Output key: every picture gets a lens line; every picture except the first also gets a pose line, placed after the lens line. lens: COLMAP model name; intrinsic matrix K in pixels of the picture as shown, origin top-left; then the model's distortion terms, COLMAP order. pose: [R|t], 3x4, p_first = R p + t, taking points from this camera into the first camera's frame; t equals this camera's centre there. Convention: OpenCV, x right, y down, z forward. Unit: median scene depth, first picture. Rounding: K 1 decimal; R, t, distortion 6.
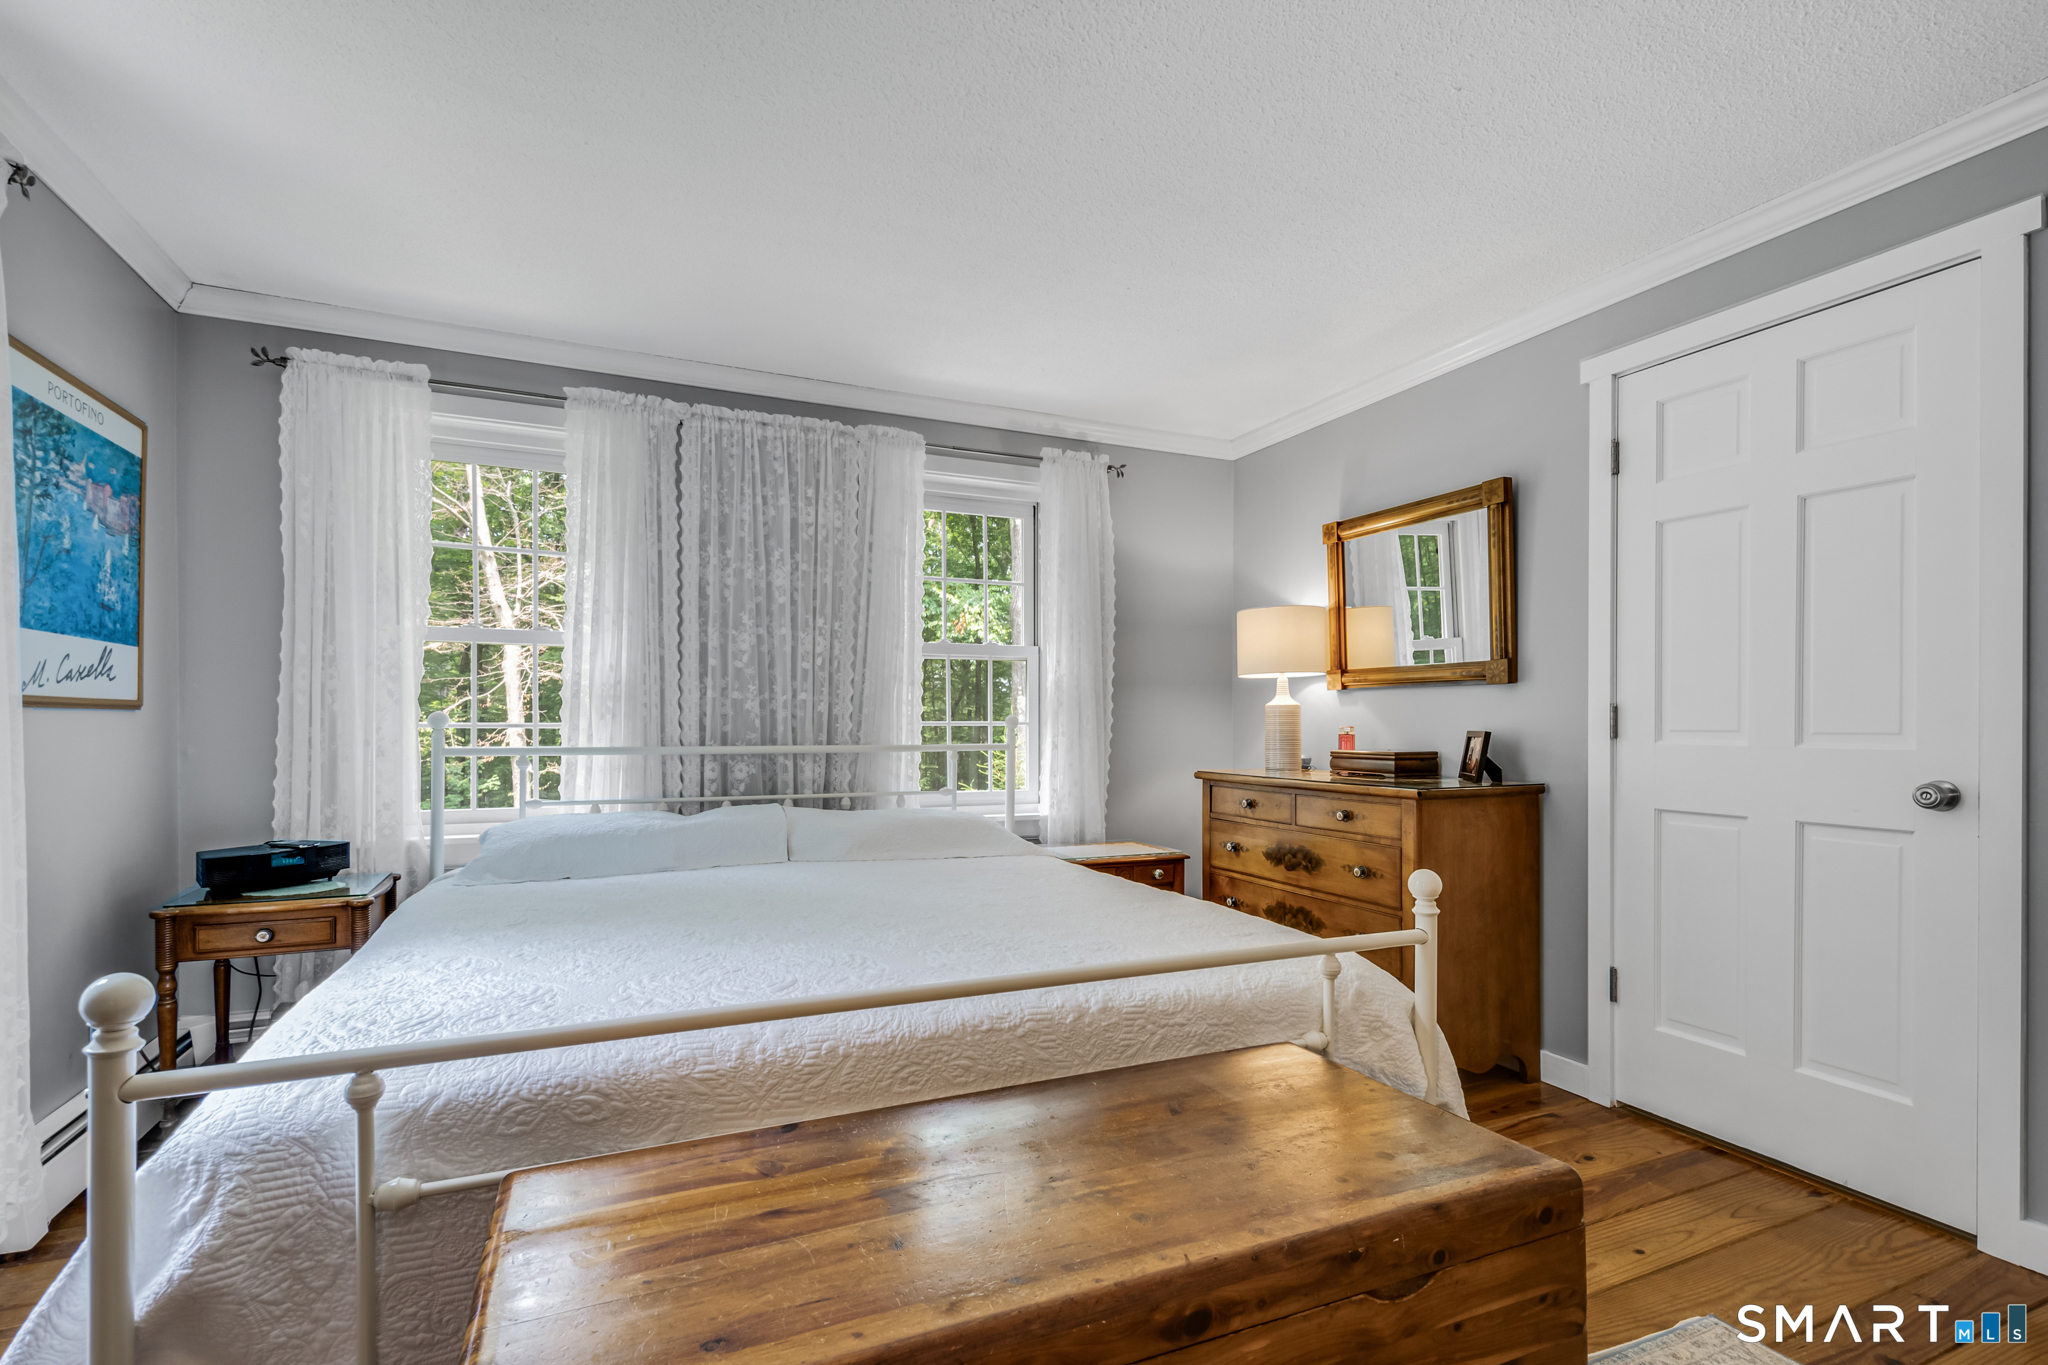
lens RADIAL K [[945.2, 0, 1013.8], [0, 945.2, 719.3], [0, 0, 1]] dist [0.016355, -0.000829]
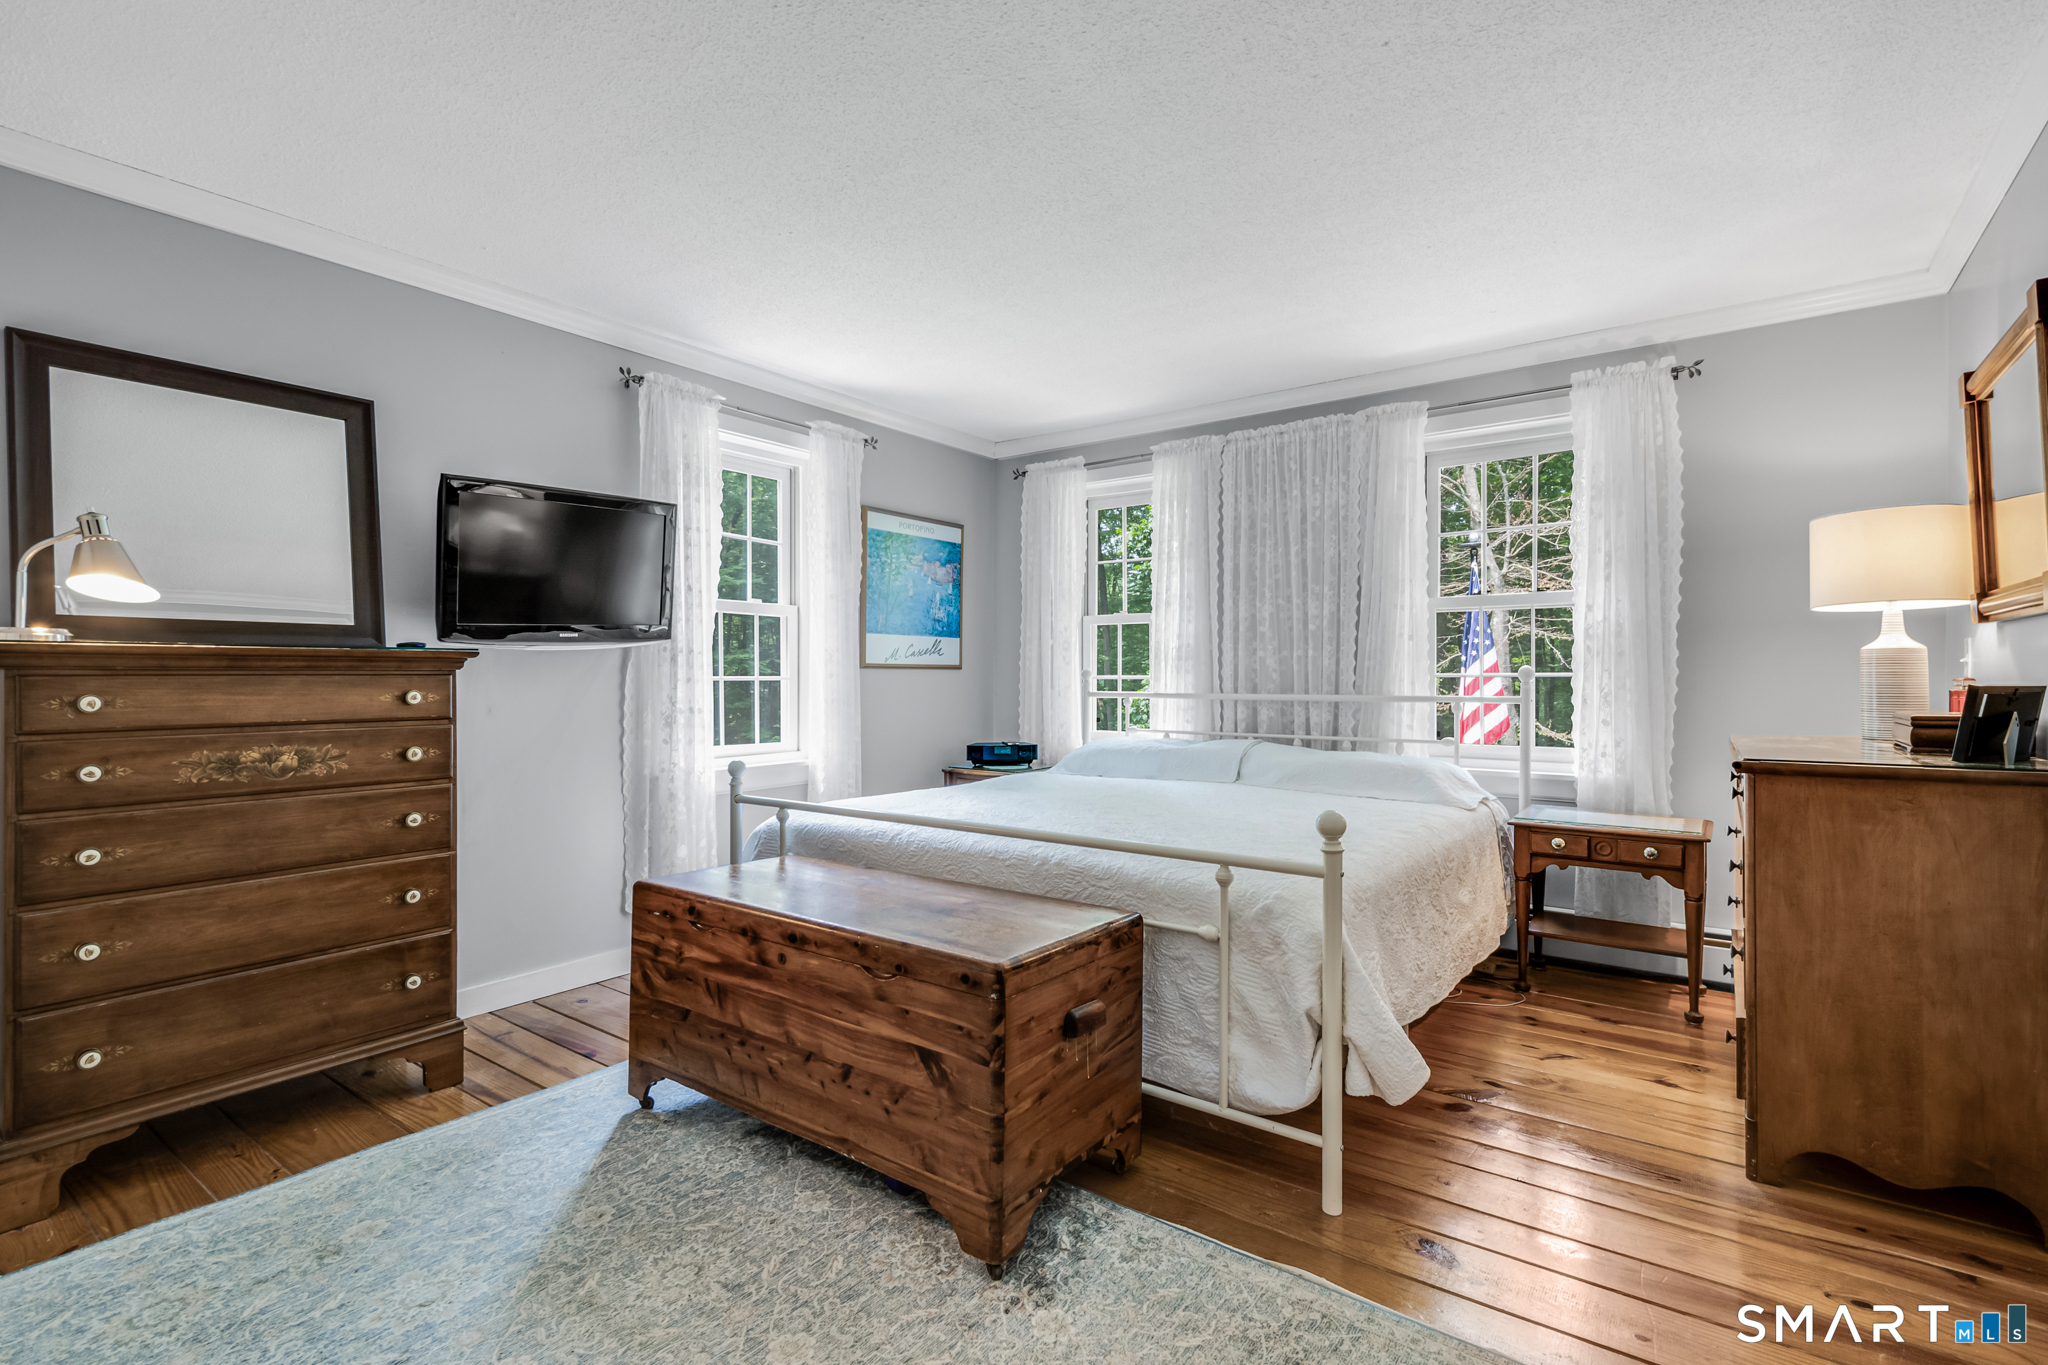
lens RADIAL K [[945.2, 0, 1020.7], [0, 945.2, 680.5], [0, 0, 1]] dist [0.016355, -0.000829]
pose [[0.502227, 0.002961, -0.864731, 0.638059], [0.006344, 0.999955, 0.007108, -0.000733], [0.864713, -0.009055, 0.502185, 0.086512]]
